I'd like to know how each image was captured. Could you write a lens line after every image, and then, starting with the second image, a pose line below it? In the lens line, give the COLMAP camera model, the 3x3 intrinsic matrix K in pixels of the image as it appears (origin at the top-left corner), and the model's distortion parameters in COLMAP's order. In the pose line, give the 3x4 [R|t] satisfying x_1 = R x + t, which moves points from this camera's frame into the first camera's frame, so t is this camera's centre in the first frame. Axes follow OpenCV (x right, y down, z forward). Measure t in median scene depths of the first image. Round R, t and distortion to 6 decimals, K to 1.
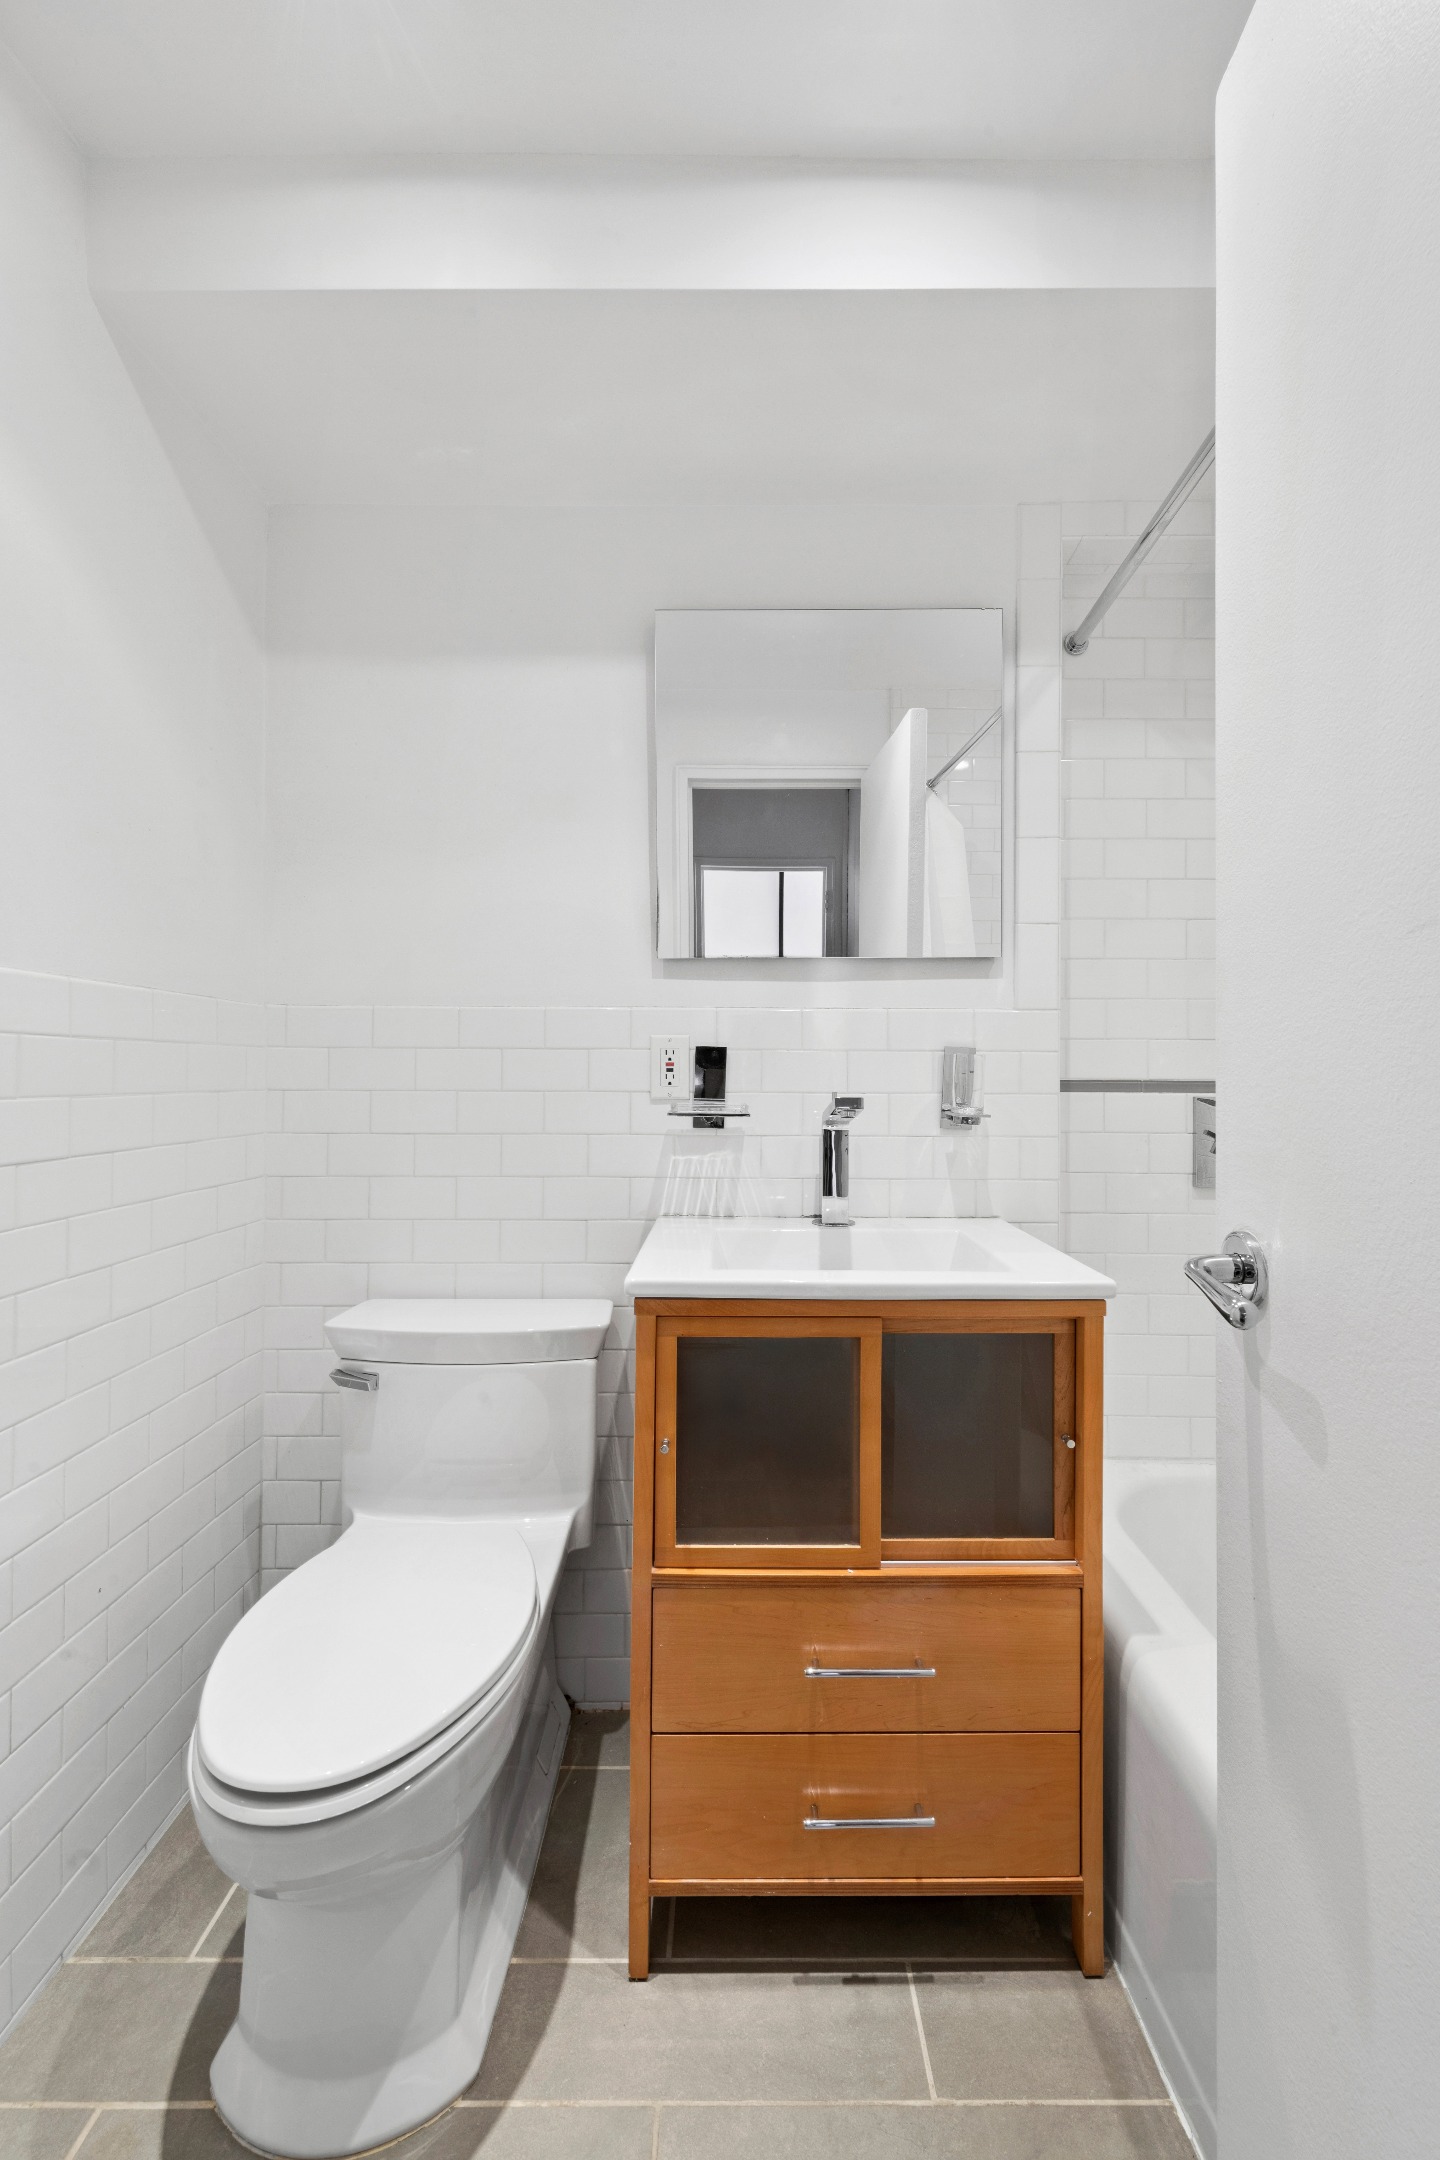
lens RADIAL K [[892.3, 0, 738.8], [0, 892.3, 1082.9], [0, 0, 1]] dist [-0.000717, -0.000141]
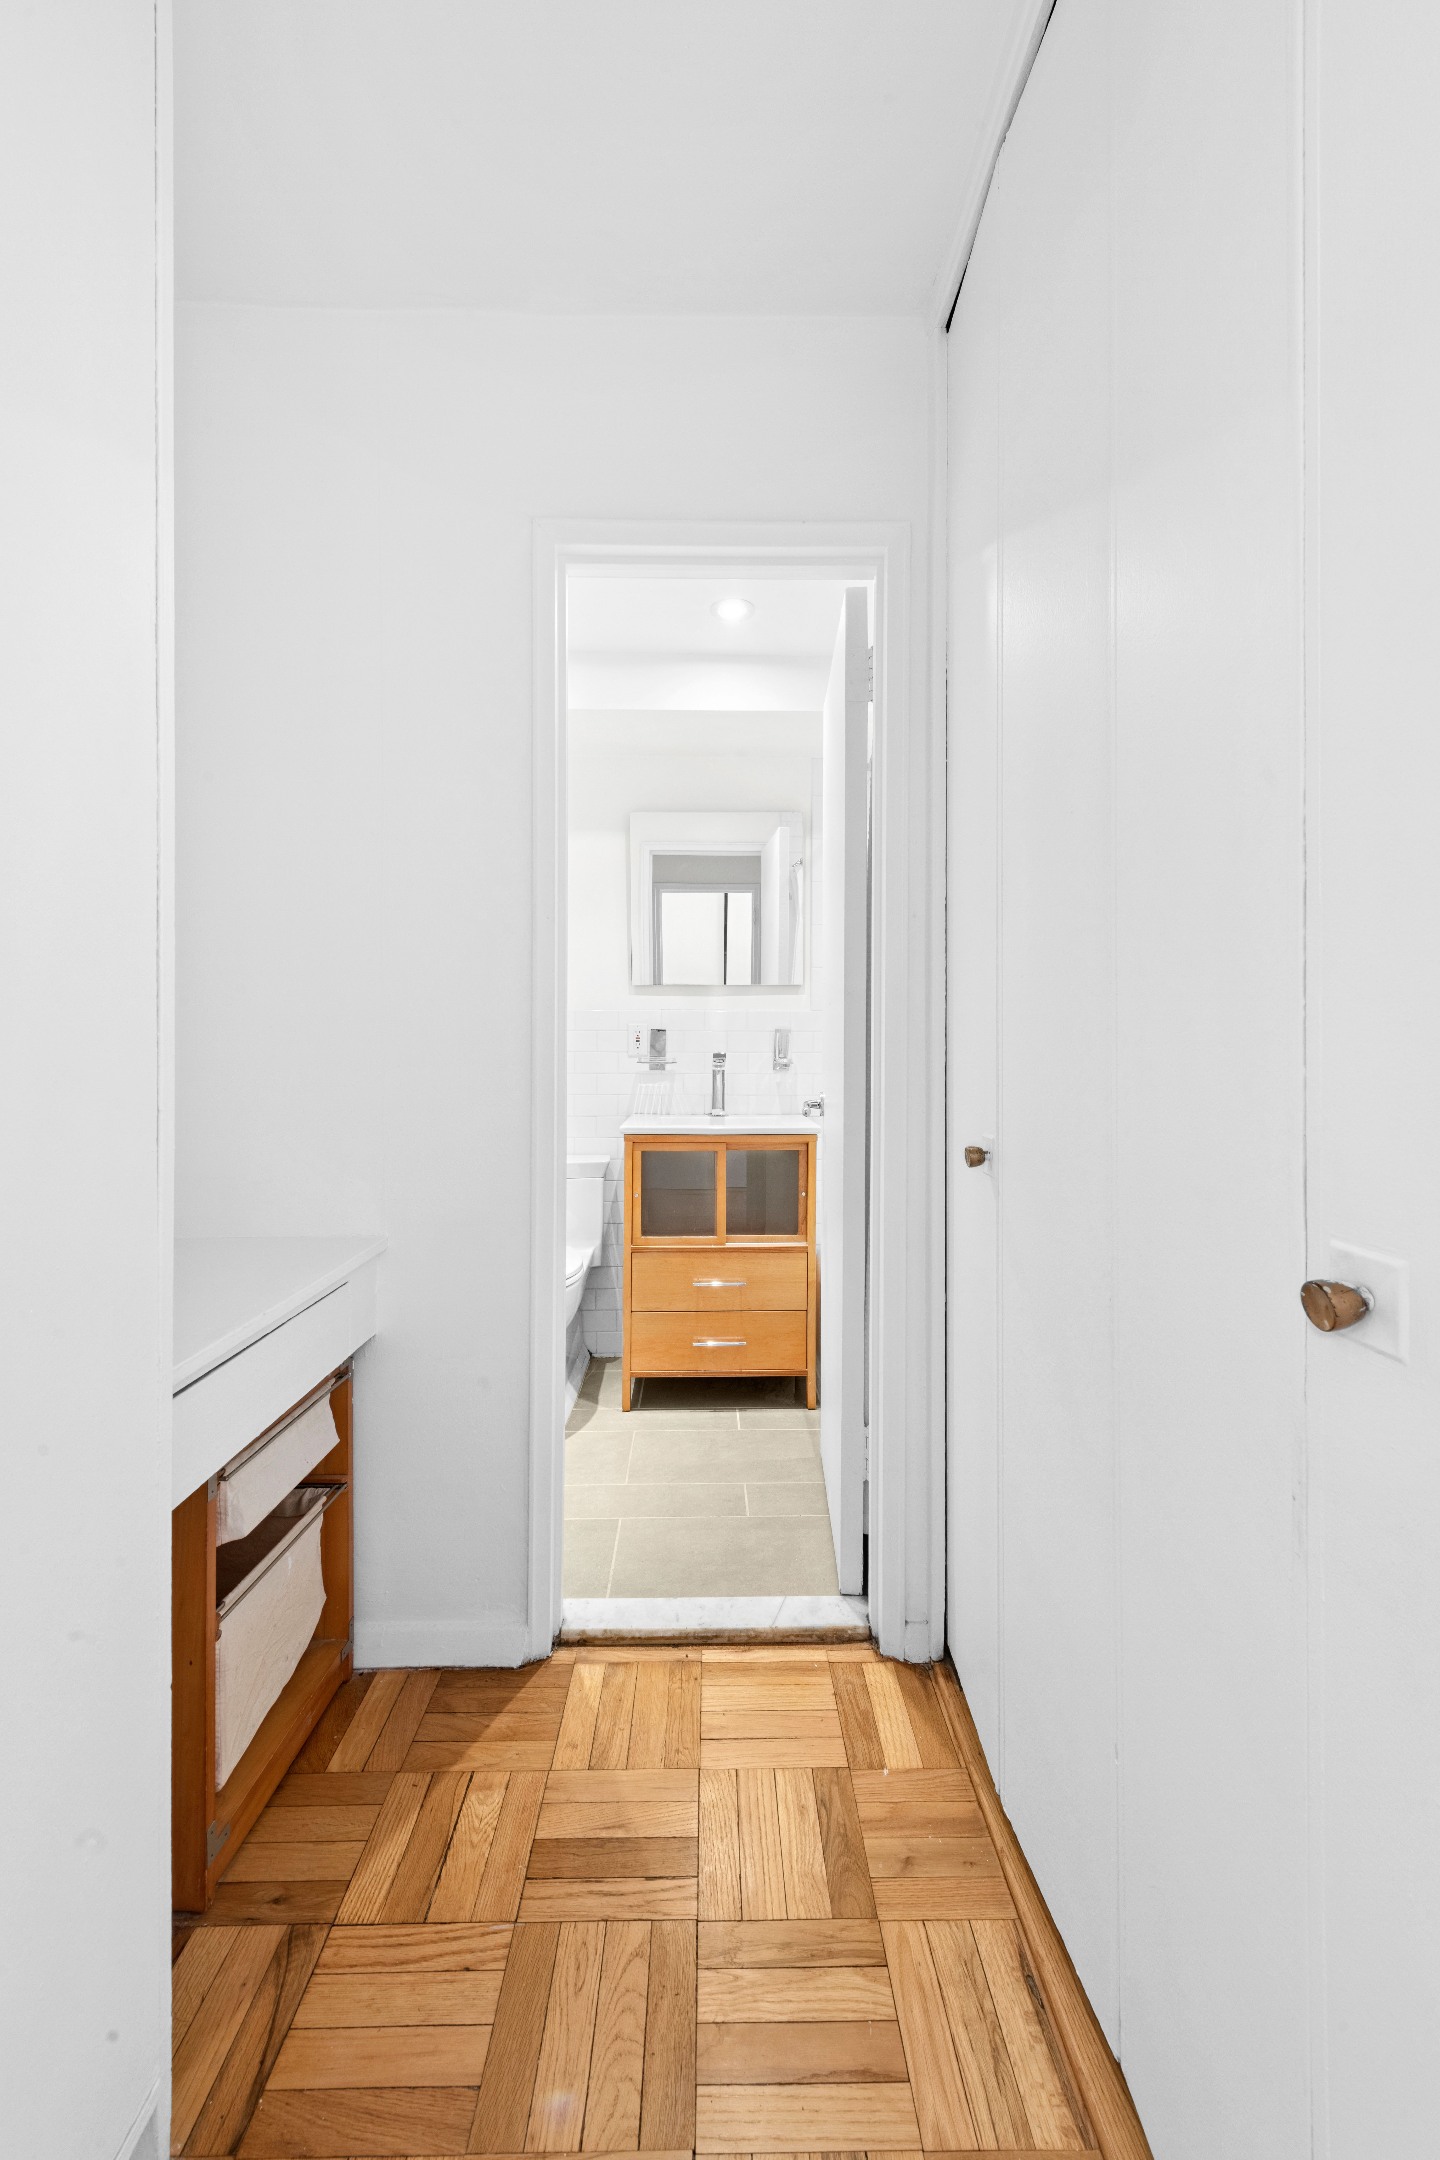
lens RADIAL K [[938.7, 0, 720.0], [0, 938.7, 1080.0], [0, 0, 1]] dist [0.000400, 0.000053]
pose [[0.999924, 0.000616, 0.012303, 0.088562], [-0.000869, 0.999787, 0.020608, 0.032840], [-0.012287, -0.020617, 0.999712, -1.220335]]
